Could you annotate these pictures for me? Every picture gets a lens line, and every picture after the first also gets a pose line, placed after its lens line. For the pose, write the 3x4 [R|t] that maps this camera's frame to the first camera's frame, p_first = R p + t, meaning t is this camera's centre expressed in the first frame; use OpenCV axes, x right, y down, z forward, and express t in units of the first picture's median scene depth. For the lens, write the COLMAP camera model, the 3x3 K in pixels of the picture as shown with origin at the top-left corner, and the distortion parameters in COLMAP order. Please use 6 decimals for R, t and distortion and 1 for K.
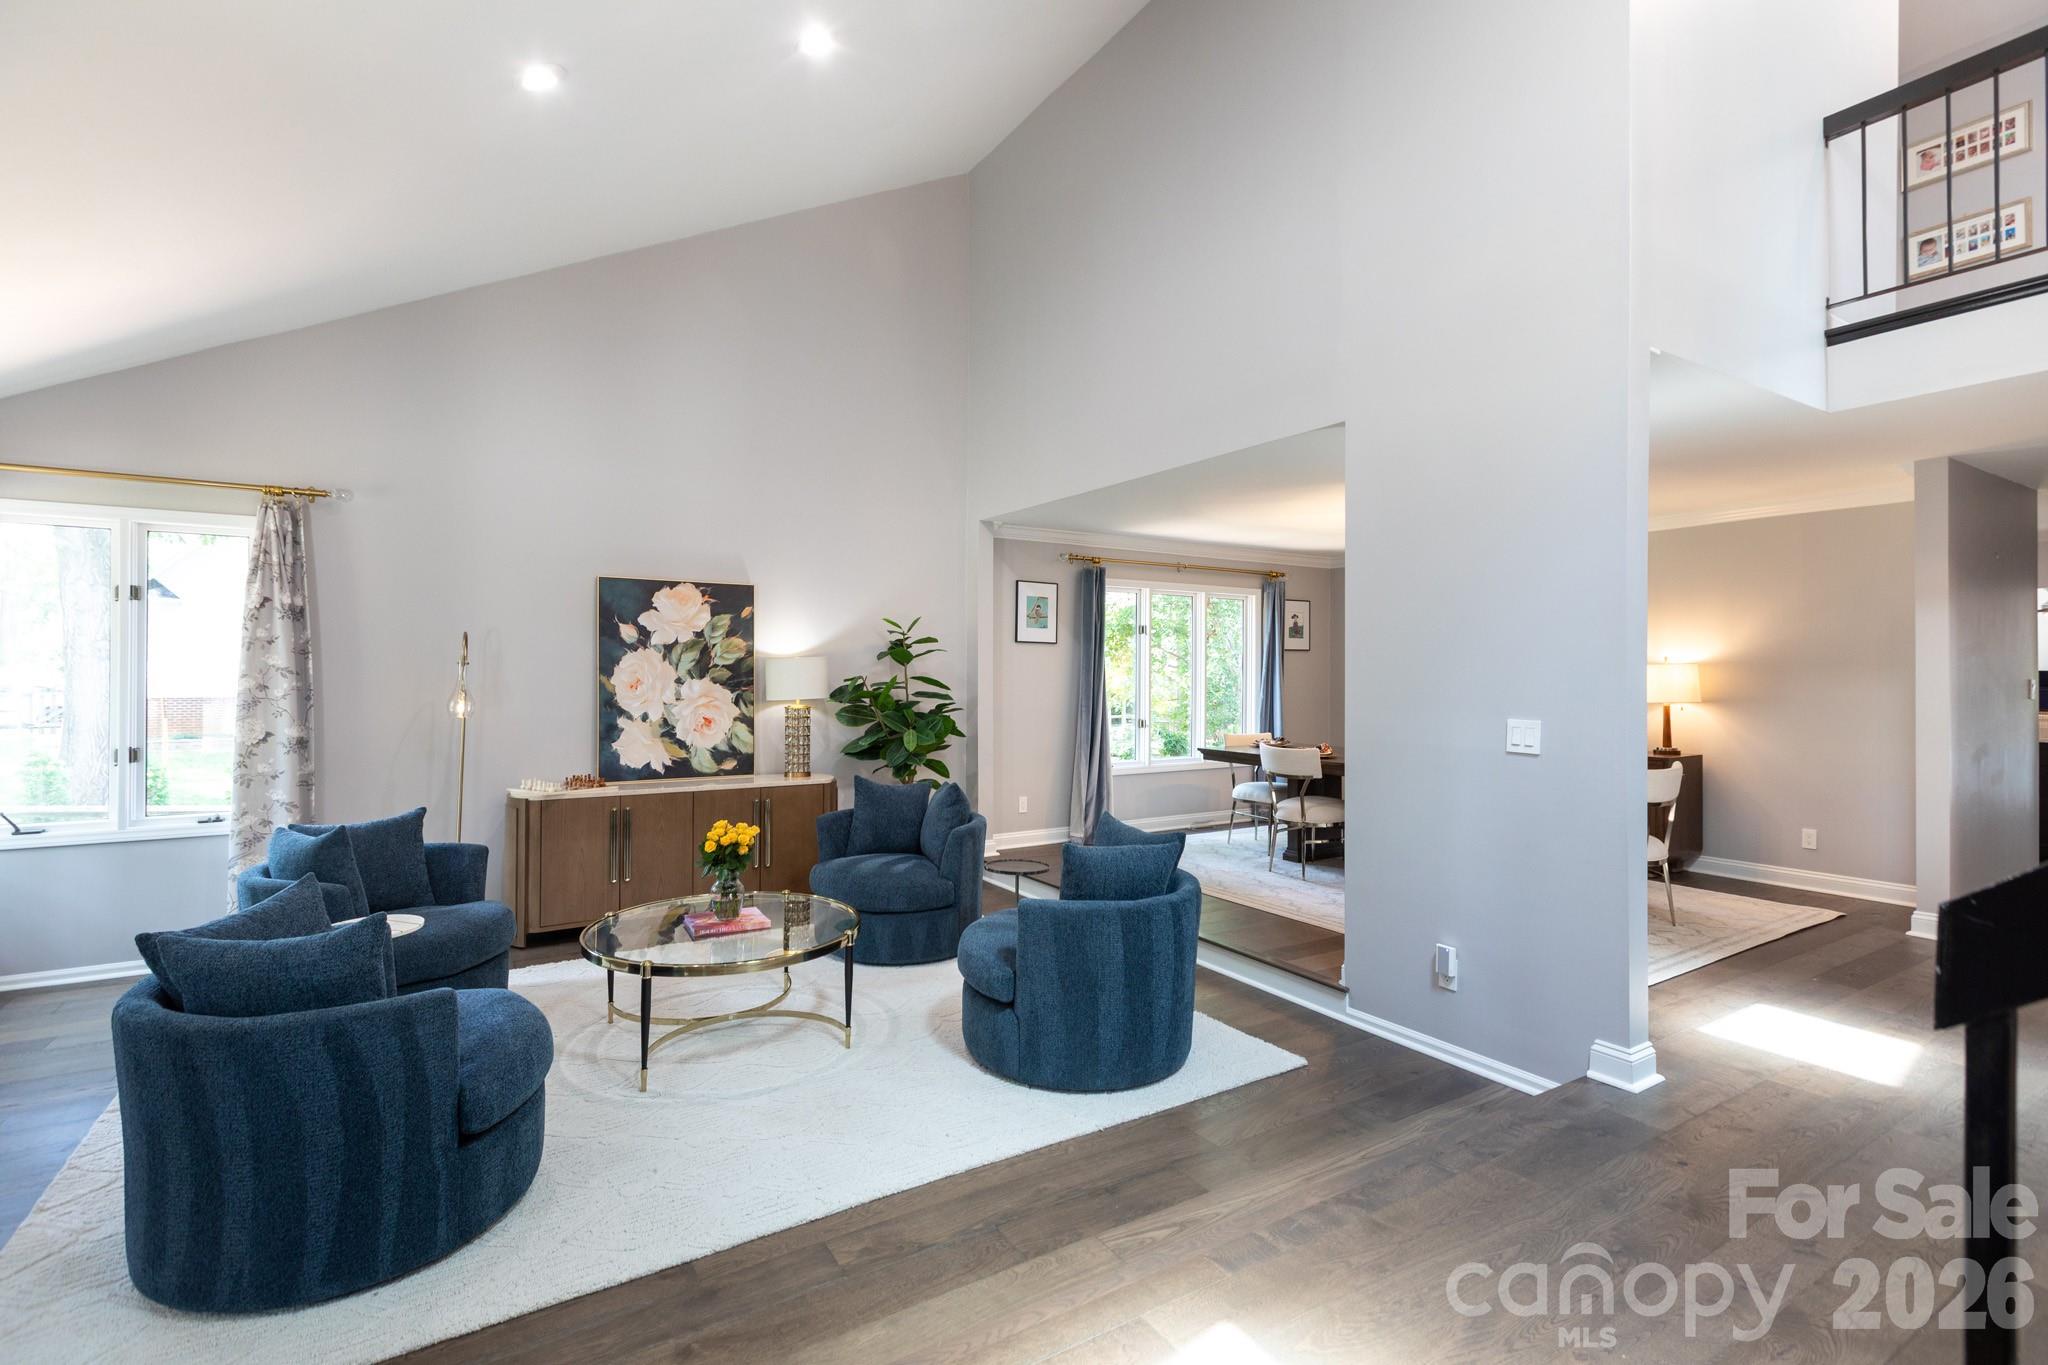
lens RADIAL K [[930.5, 0, 1043.6], [0, 930.5, 666.5], [0, 0, 1]] dist [0.006825, -0.002891]
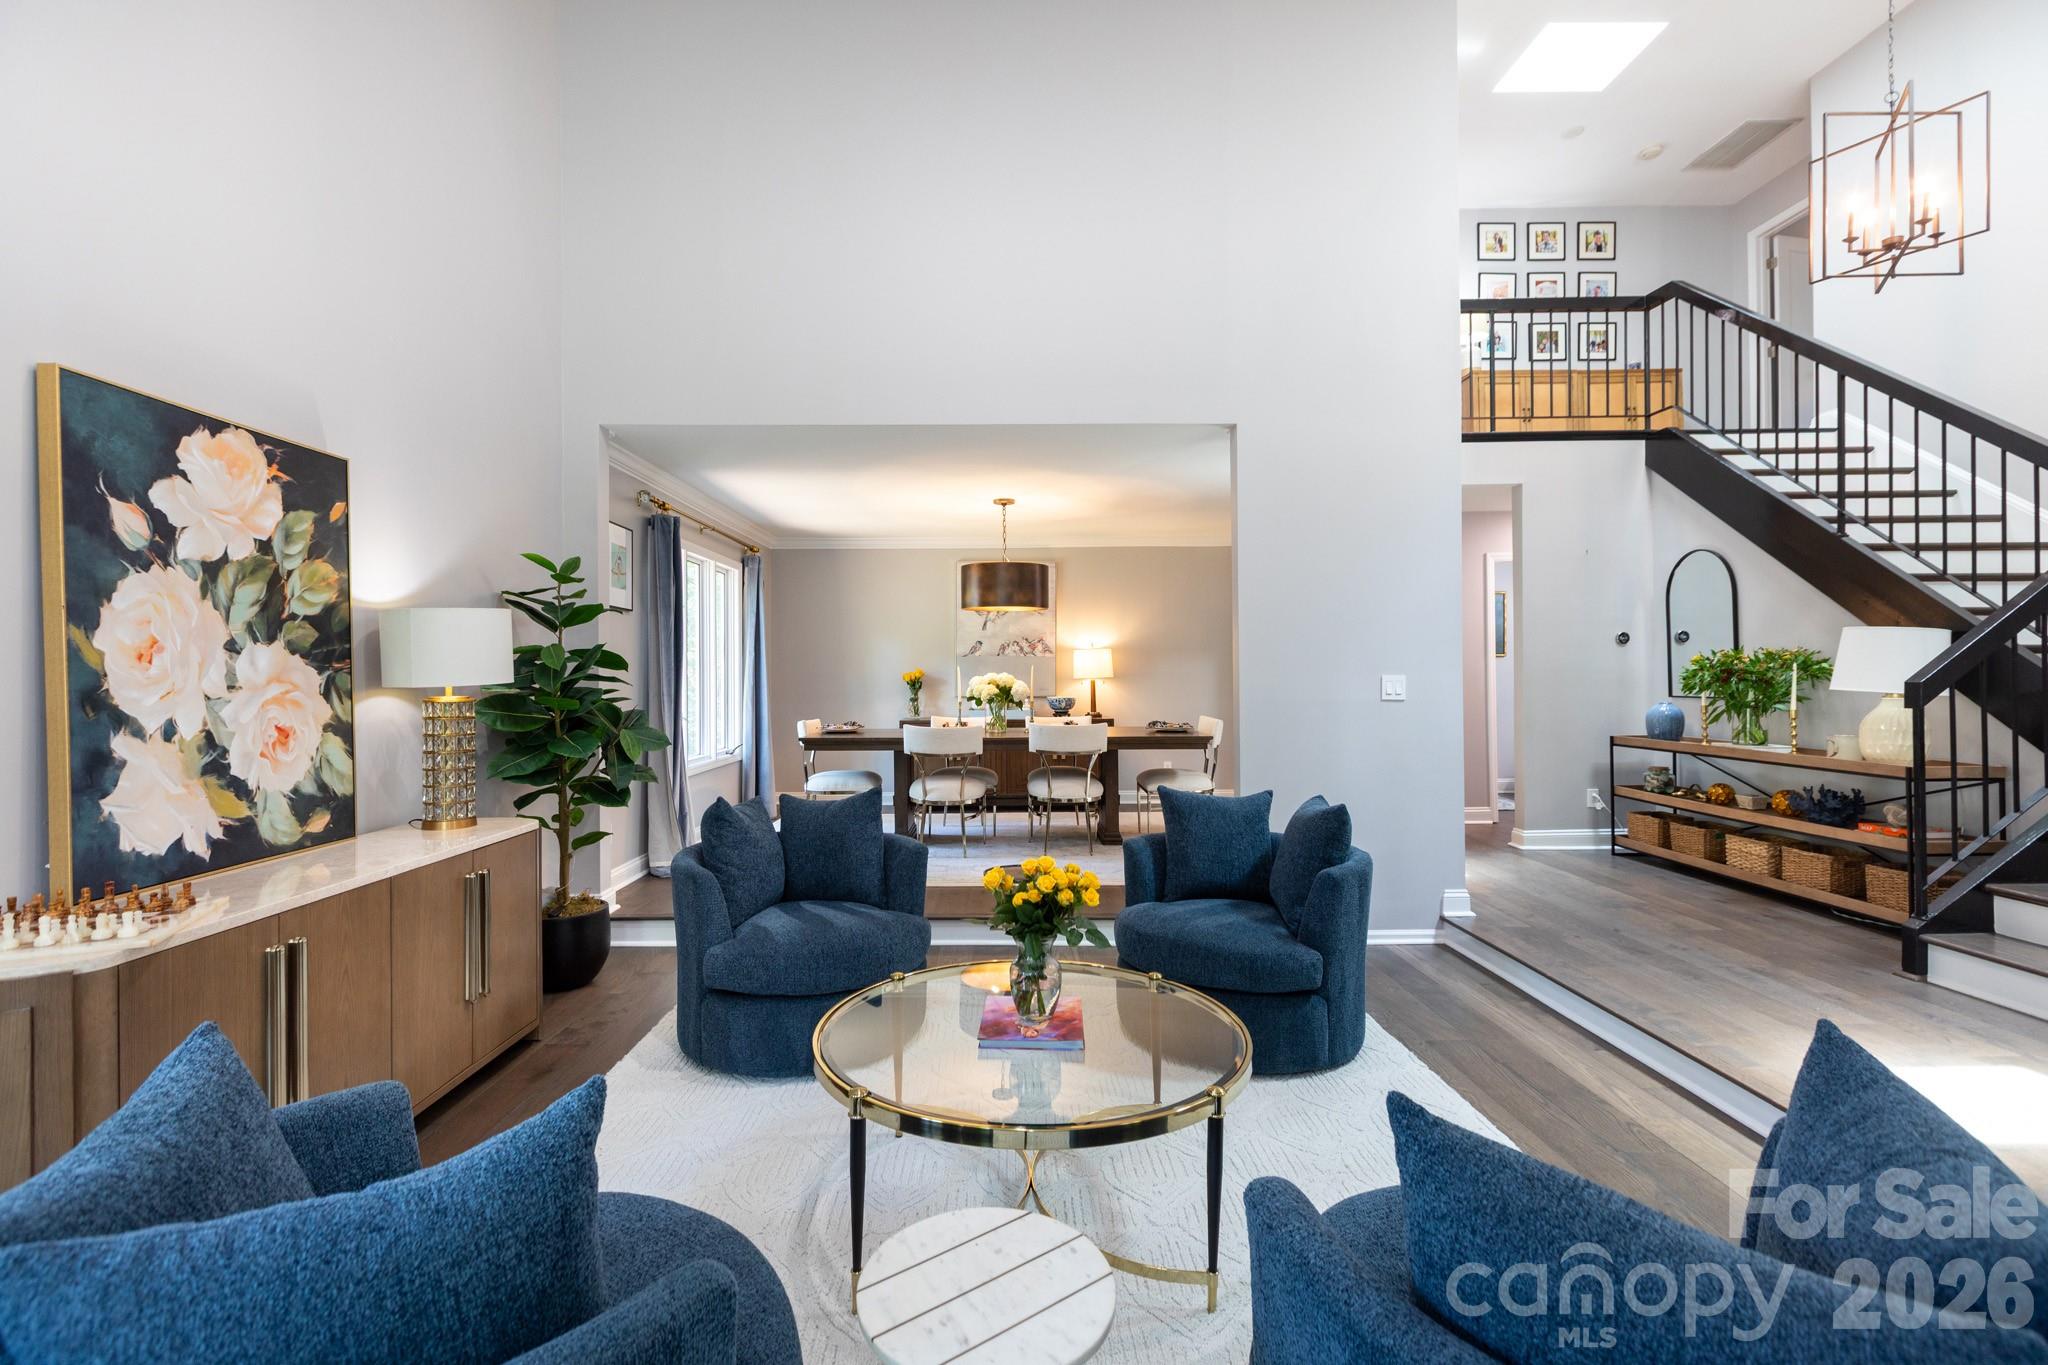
lens RADIAL K [[930.5, 0, 982.0], [0, 930.5, 678.5], [0, 0, 1]] dist [0.006825, -0.002891]
pose [[0.548769, -0.013483, 0.835866, -0.567296], [0.009581, 0.999906, 0.009839, 0.029885], [-0.835919, 0.002609, 0.548846, 0.456306]]
